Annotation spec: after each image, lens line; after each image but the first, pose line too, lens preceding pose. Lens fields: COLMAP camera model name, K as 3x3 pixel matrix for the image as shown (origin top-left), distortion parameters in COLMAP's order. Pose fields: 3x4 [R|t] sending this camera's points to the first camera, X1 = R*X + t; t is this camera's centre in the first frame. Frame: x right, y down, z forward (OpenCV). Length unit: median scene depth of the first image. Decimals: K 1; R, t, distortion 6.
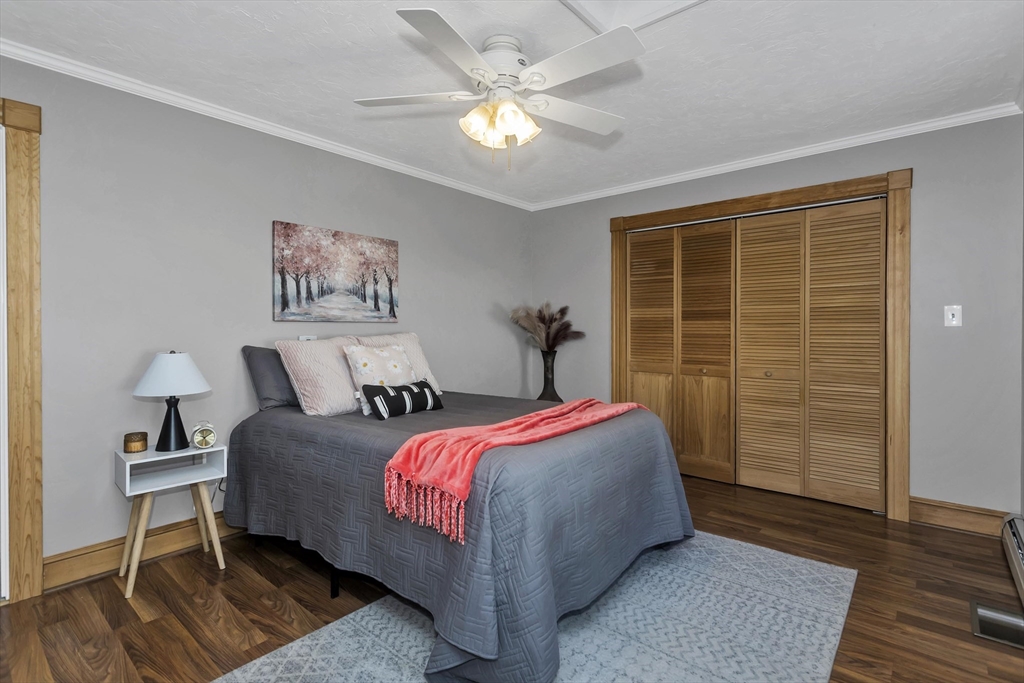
lens RADIAL K [[492.9, 0, 518.6], [0, 492.9, 334.0], [0, 0, 1]] dist [-0.006961, -0.000092]
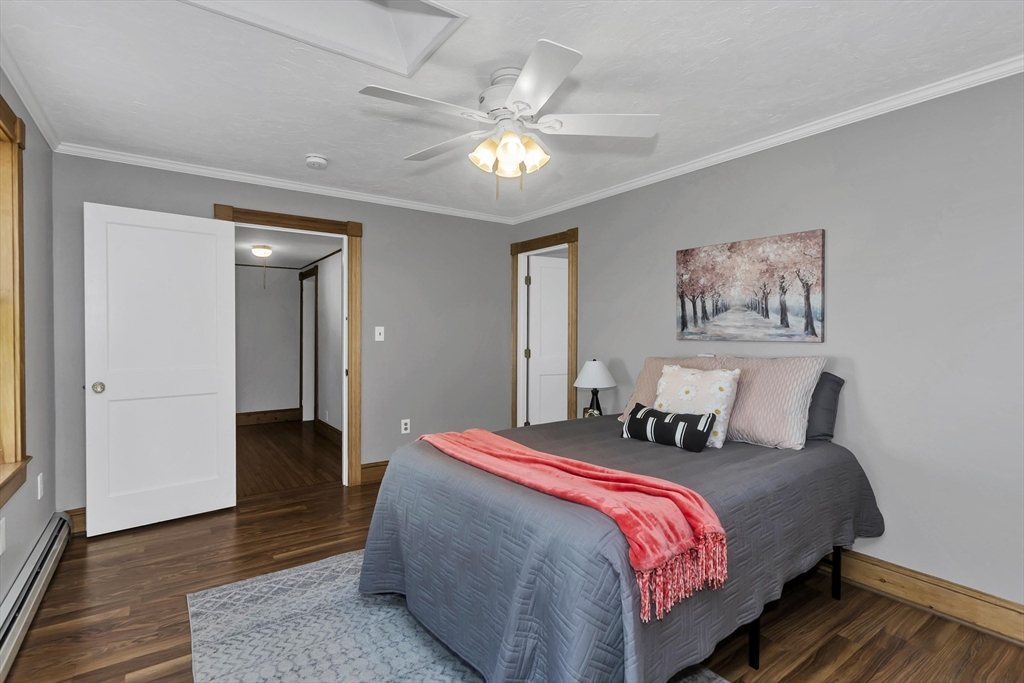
lens RADIAL K [[492.9, 0, 518.6], [0, 492.9, 334.0], [0, 0, 1]] dist [-0.006961, -0.000092]
pose [[-0.248462, 0.011801, -0.968570, 0.637941], [-0.005700, 0.999891, 0.013645, -0.048835], [0.968625, 0.008911, -0.248367, 0.853955]]
